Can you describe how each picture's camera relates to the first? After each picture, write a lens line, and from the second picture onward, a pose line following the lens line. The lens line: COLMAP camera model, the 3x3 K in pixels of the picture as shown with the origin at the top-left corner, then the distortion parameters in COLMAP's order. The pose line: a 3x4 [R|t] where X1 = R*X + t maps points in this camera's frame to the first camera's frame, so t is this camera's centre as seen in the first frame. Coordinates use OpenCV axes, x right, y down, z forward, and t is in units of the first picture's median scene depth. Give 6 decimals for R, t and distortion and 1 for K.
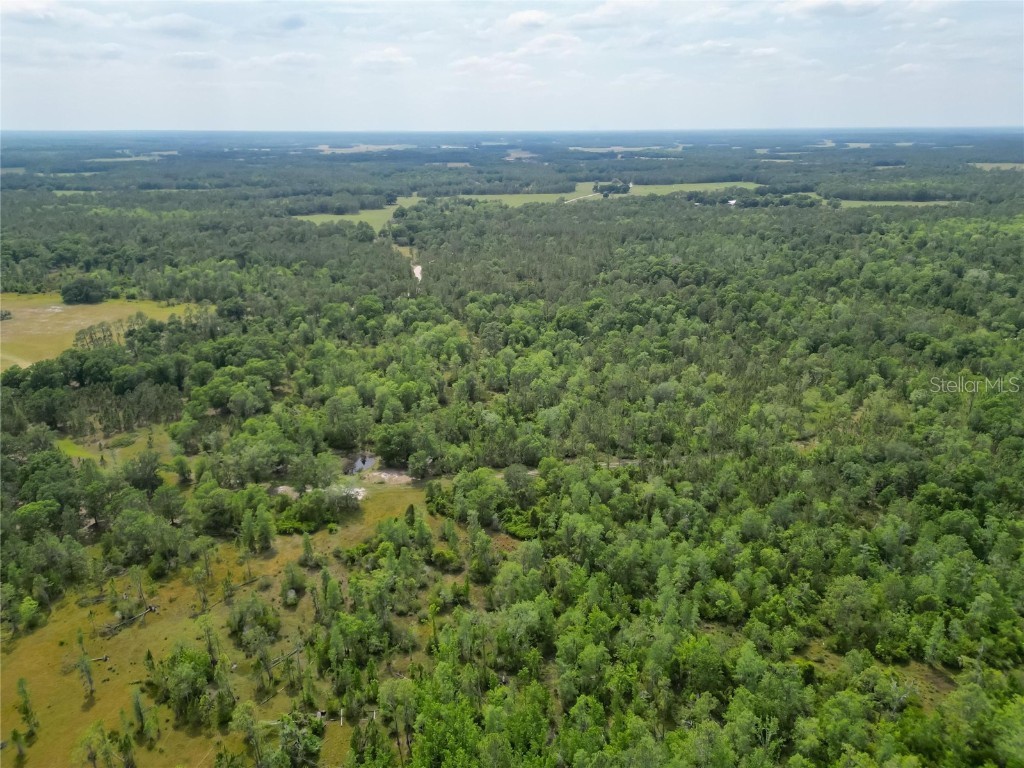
lens RADIAL K [[714.8, 0, 514.3], [0, 714.8, 380.5], [0, 0, 1]] dist [0.078048, -0.076469]
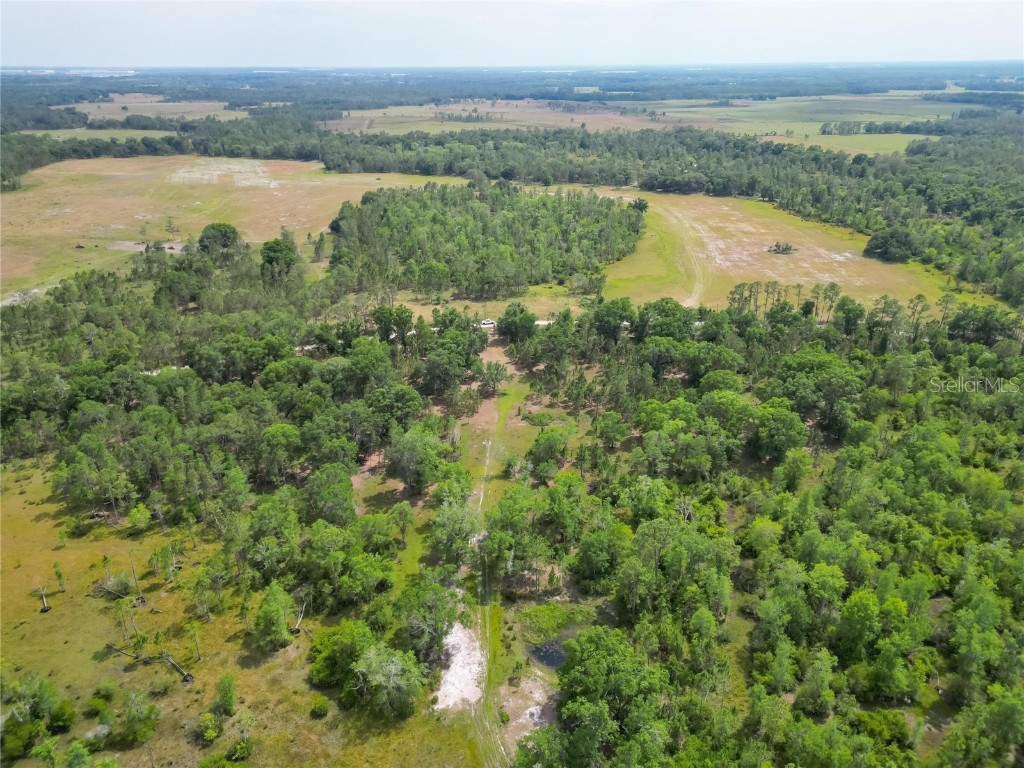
lens RADIAL K [[714.8, 0, 514.3], [0, 714.8, 380.5], [0, 0, 1]] dist [0.078048, -0.076469]
pose [[0.229289, 0.396266, -0.889044, 0.140283], [-0.318266, 0.893694, 0.316256, -0.187035], [0.919855, 0.210439, 0.331032, 0.648960]]
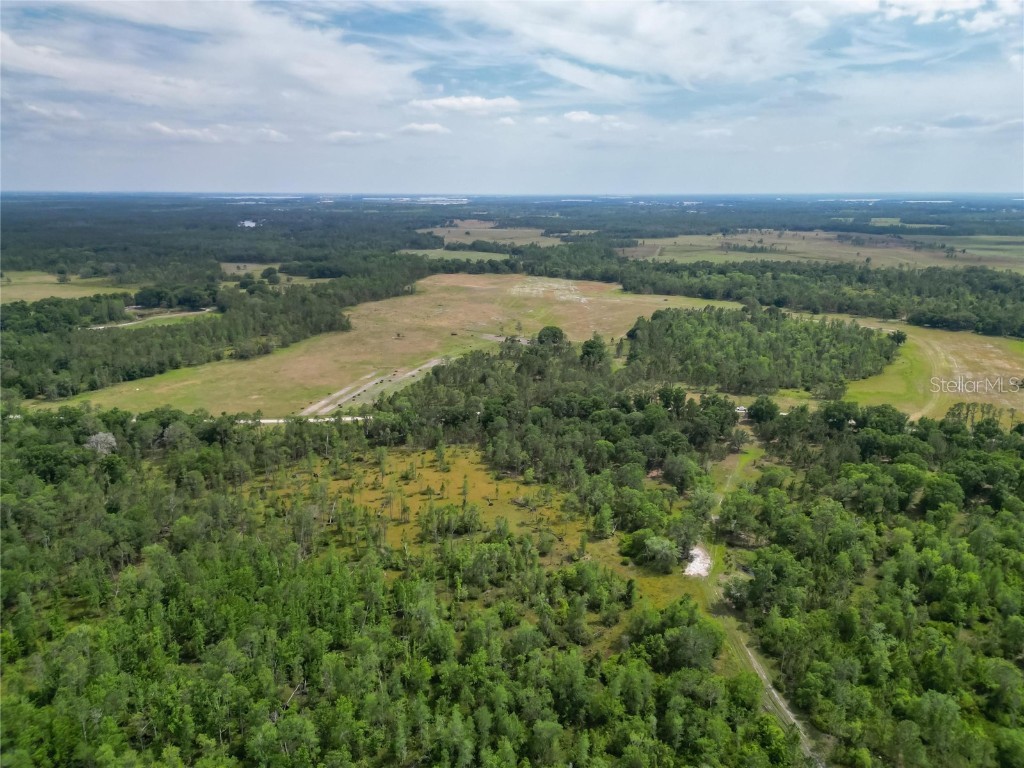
lens RADIAL K [[714.8, 0, 514.3], [0, 714.8, 380.5], [0, 0, 1]] dist [0.078048, -0.076469]
pose [[-0.146977, 0.258850, -0.954670, 0.581529], [-0.328176, 0.897721, 0.293934, -0.243318], [0.933112, 0.356501, -0.046996, 0.567913]]
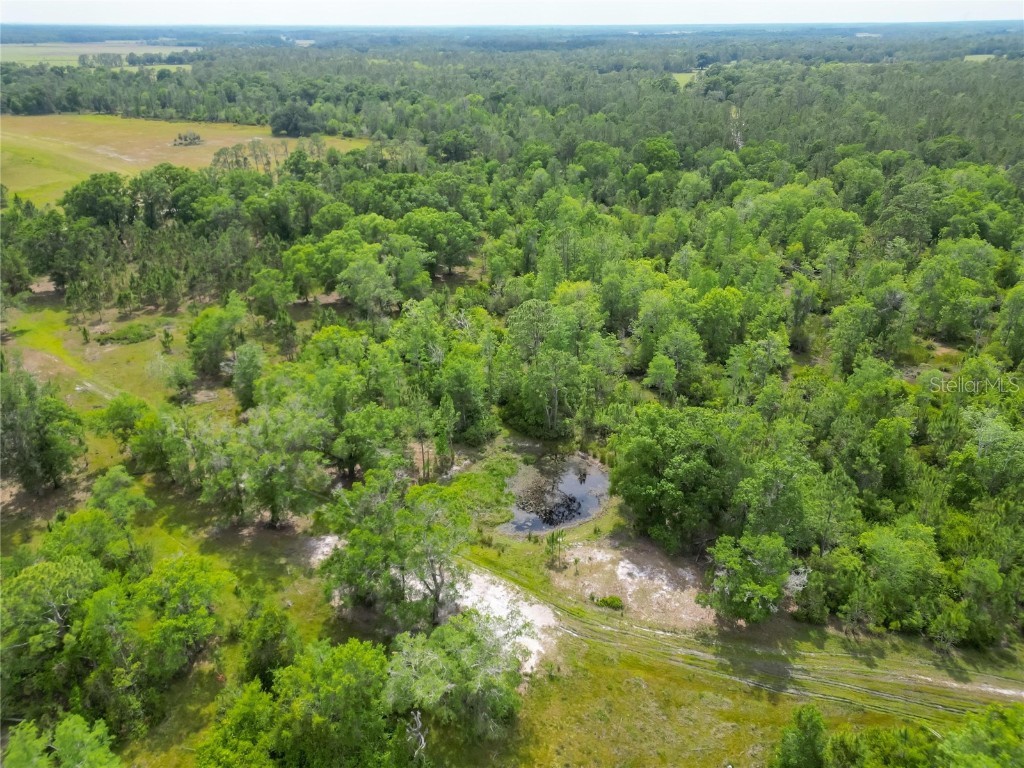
lens RADIAL K [[714.8, 0, 514.3], [0, 714.8, 380.5], [0, 0, 1]] dist [0.078048, -0.076469]
pose [[0.923182, 0.170082, -0.344683, -0.110169], [-0.126109, 0.981157, 0.146382, 0.008860], [0.363085, -0.091670, 0.927236, 0.583362]]
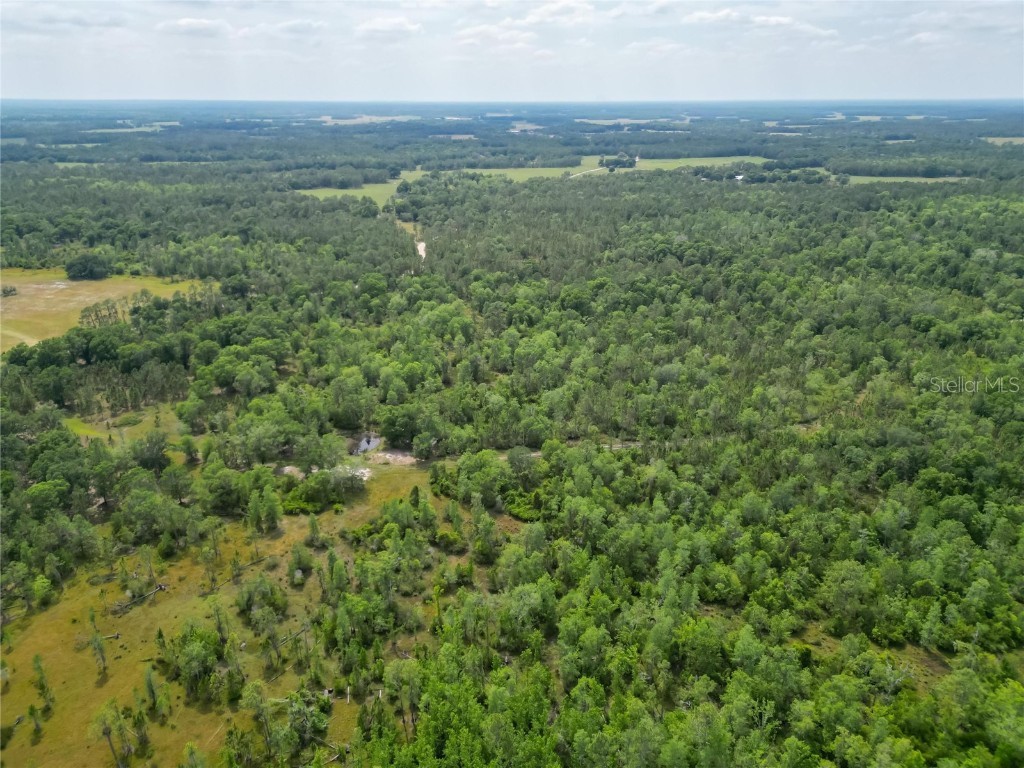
lens RADIAL K [[714.8, 0, 514.3], [0, 714.8, 380.5], [0, 0, 1]] dist [0.078048, -0.076469]
pose [[0.999972, 0.005666, -0.004789, -0.000483], [-0.005493, 0.999358, 0.035415, -0.009216], [0.004986, -0.035388, 0.999361, -0.003474]]
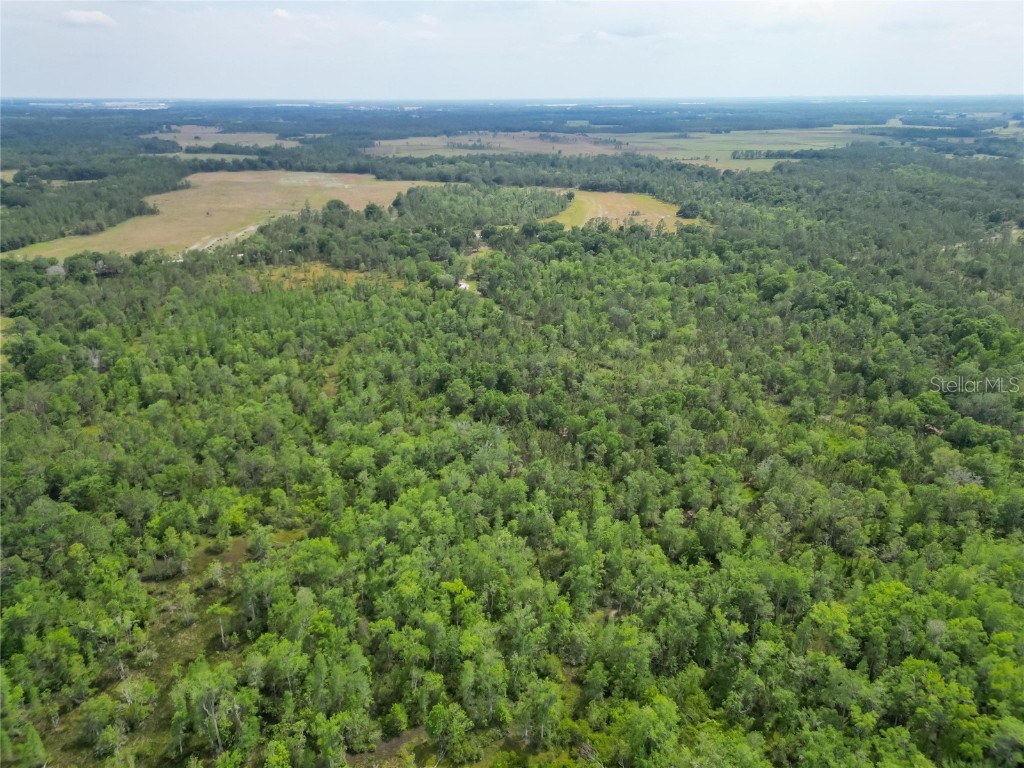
lens RADIAL K [[714.8, 0, 514.3], [0, 714.8, 380.5], [0, 0, 1]] dist [0.078048, -0.076469]
pose [[0.220202, 0.363944, -0.905017, 1.413468], [-0.321497, 0.903028, 0.284920, -0.191083], [0.920951, 0.228220, 0.315855, 0.436618]]
